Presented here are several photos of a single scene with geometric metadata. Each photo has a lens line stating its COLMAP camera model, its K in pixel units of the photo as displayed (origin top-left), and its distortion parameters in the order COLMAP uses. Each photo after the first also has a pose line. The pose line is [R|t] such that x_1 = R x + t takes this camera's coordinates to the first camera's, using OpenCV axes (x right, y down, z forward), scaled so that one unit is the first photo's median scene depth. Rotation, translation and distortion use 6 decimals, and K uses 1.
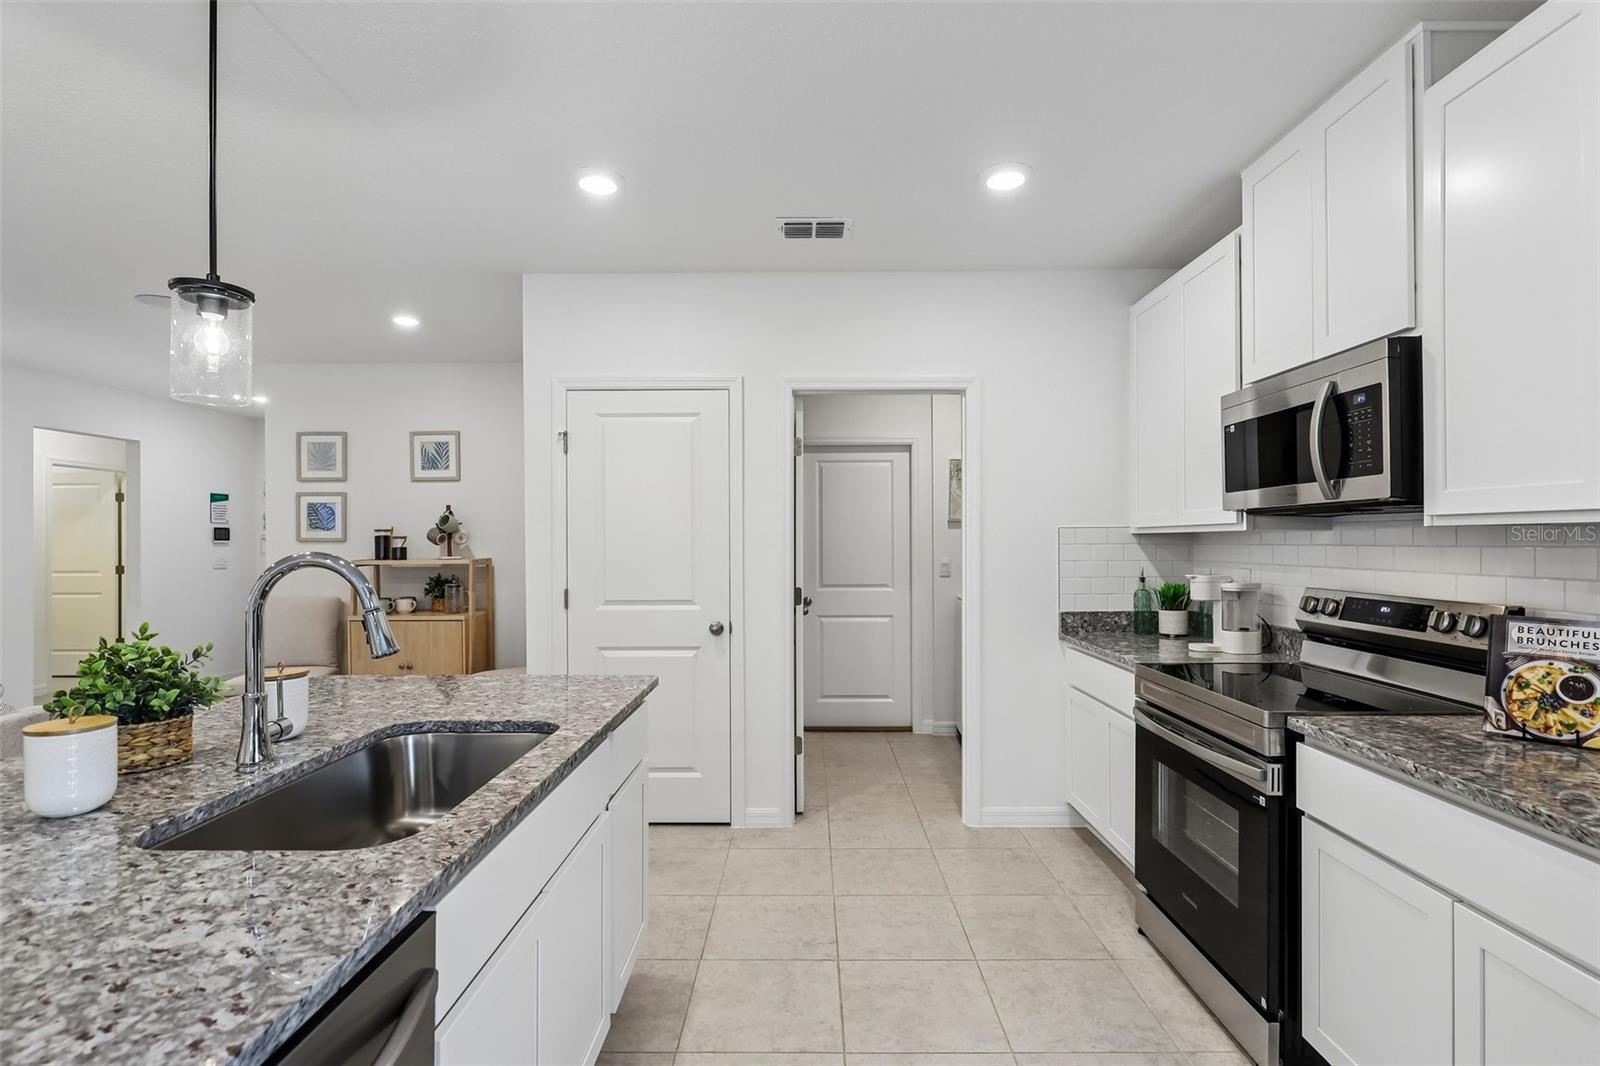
lens RADIAL K [[758.3, 0, 805.5], [0, 758.3, 541.0], [0, 0, 1]] dist [-0.004195, -0.000986]
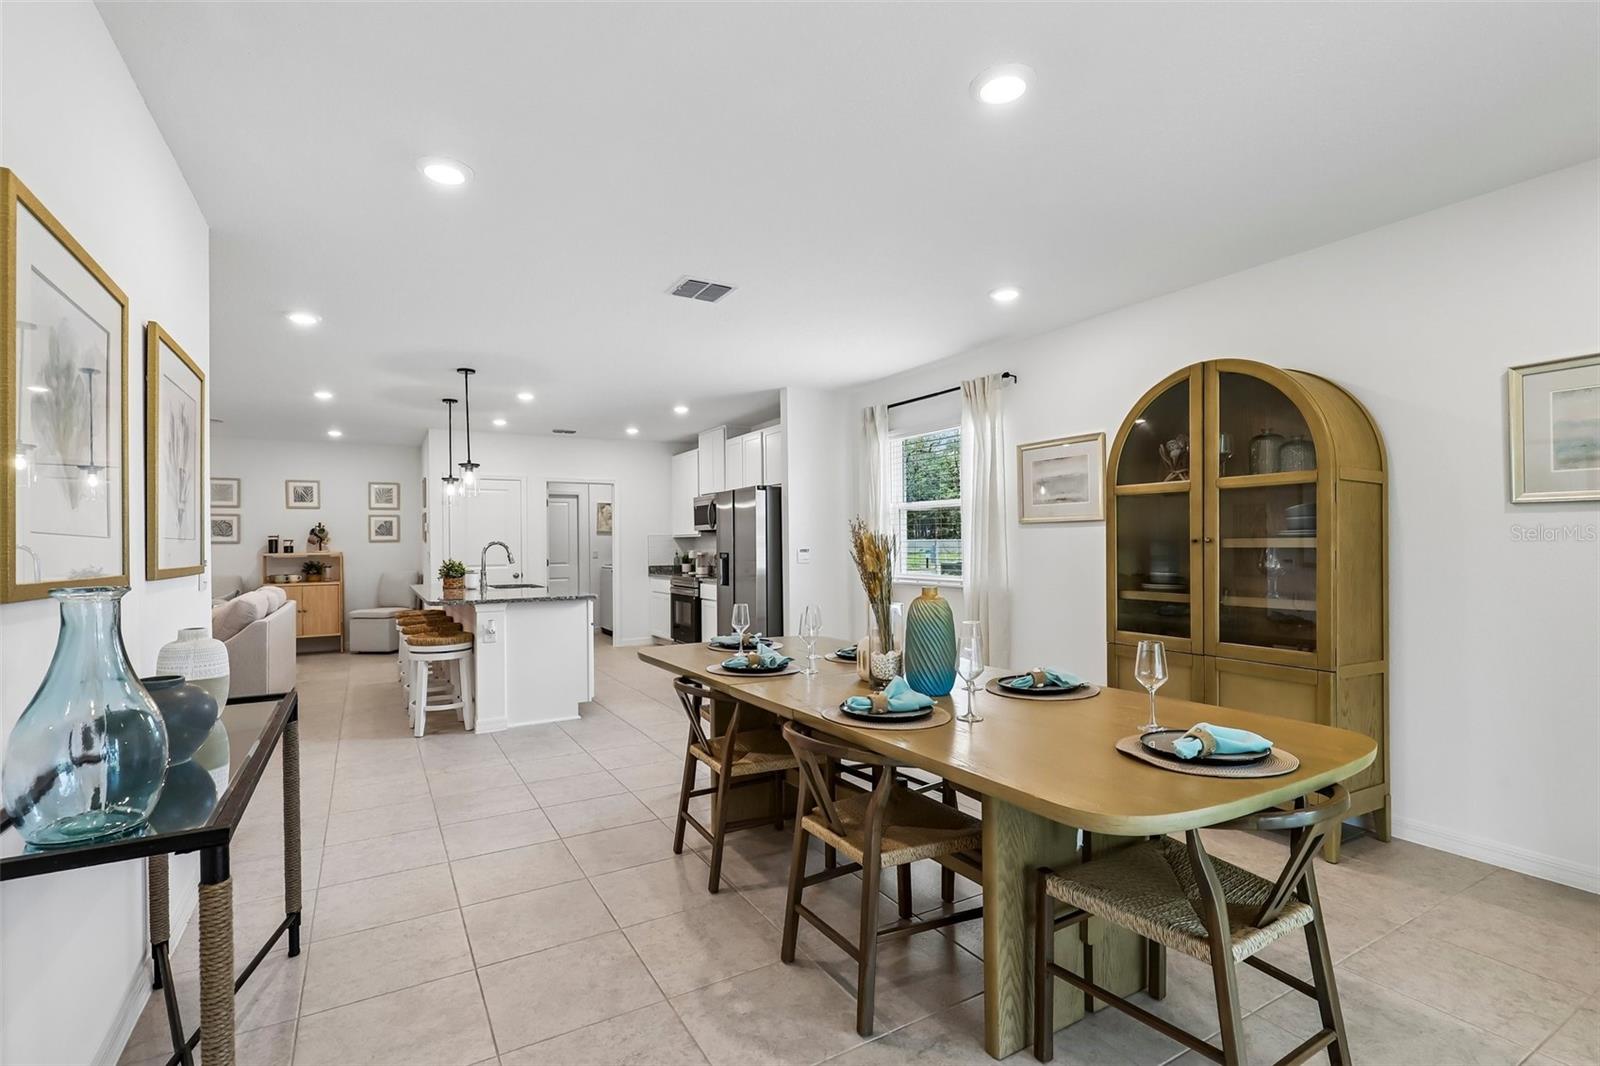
lens RADIAL K [[738.8, 0, 808.5], [0, 738.8, 545.0], [0, 0, 1]] dist [0.002010, -0.000275]
pose [[0.855429, -0.006830, 0.517874, -0.590021], [0.007637, 0.999971, 0.000573, 0.021607], [-0.517863, 0.003464, 0.855457, -1.693740]]
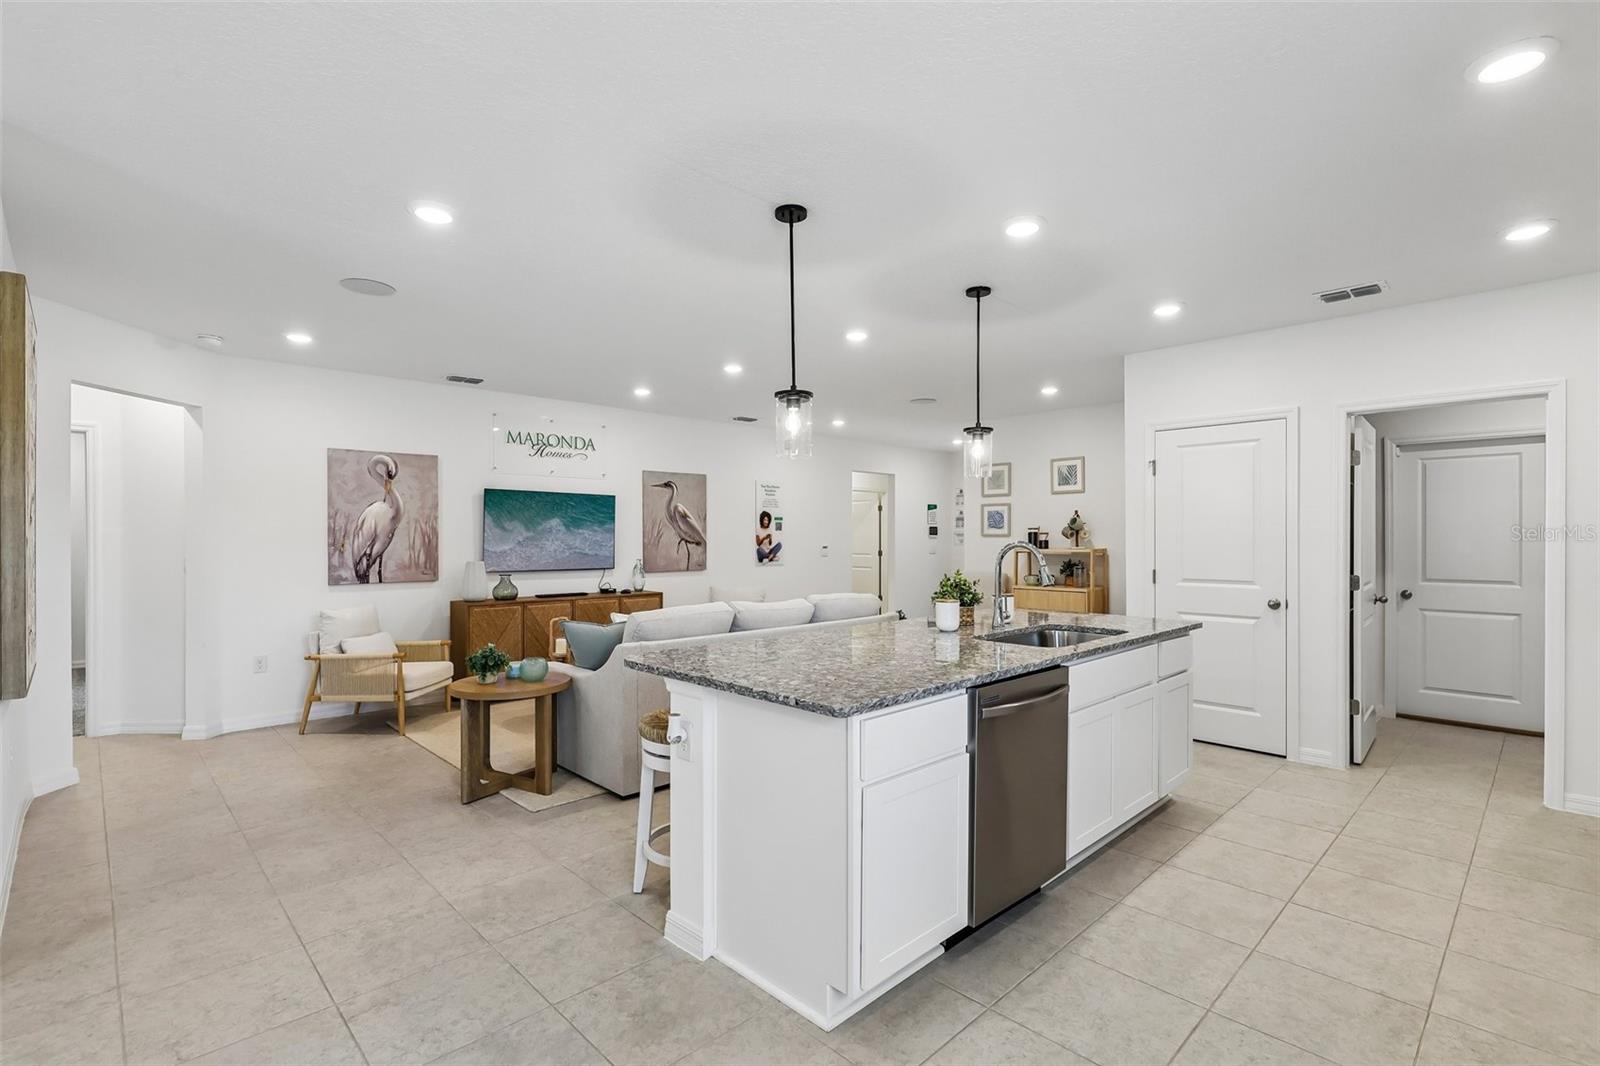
lens RADIAL K [[738.8, 0, 812.3], [0, 738.8, 538.1], [0, 0, 1]] dist [0.002010, -0.000275]
pose [[0.706886, 0.004183, -0.707315, 0.231049], [-0.001507, 0.999989, 0.004408, -0.001899], [0.707326, -0.002050, 0.706885, -0.479332]]
